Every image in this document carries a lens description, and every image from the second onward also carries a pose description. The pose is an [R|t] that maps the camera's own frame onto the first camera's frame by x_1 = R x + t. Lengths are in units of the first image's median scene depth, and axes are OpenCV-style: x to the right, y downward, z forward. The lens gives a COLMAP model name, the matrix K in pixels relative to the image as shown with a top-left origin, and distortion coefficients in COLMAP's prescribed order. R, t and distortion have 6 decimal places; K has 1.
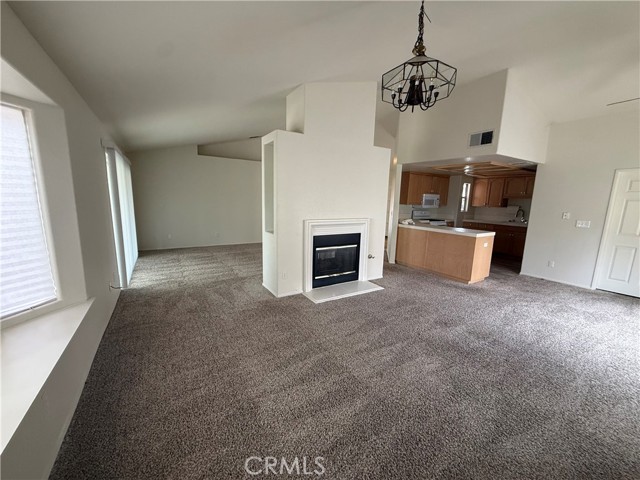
lens RADIAL K [[259.9, 0, 320.0], [0, 259.9, 240.0], [0, 0, 1]] dist [0.002863, 0.000237]
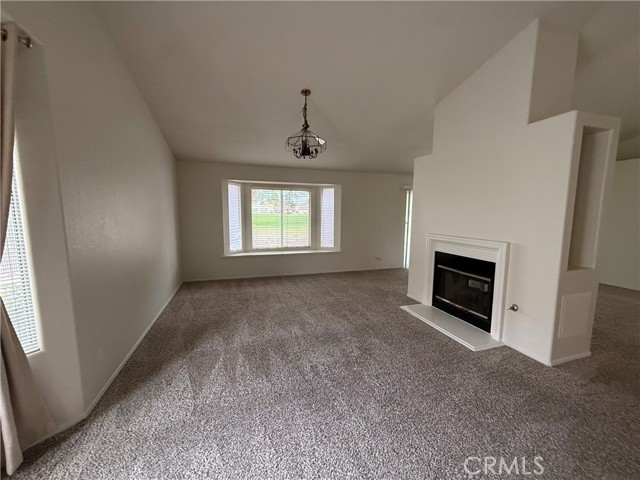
lens RADIAL K [[259.9, 0, 320.0], [0, 259.9, 240.0], [0, 0, 1]] dist [0.002863, 0.000237]
pose [[-0.250198, 0.072463, -0.965479, 0.976309], [-0.172424, 0.977920, 0.118079, -0.092282], [0.952718, 0.196015, -0.232179, 0.771795]]
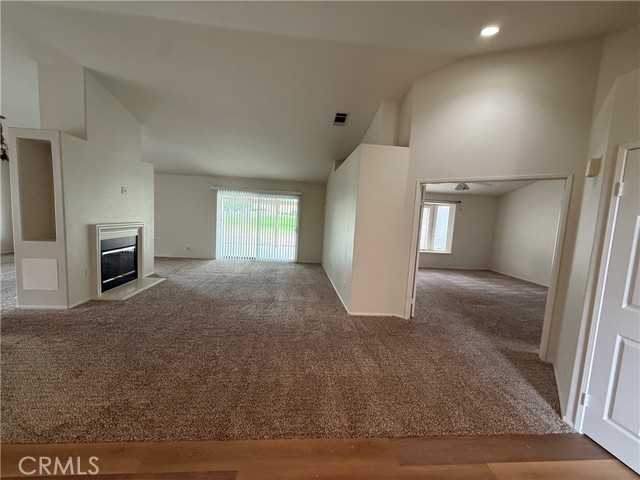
lens RADIAL K [[259.9, 0, 320.0], [0, 259.9, 240.0], [0, 0, 1]] dist [0.002863, 0.000237]
pose [[0.452179, -0.087731, 0.887602, -0.517606], [0.103799, 0.993565, 0.045325, 0.025562], [-0.885867, 0.071637, 0.458375, -0.219302]]
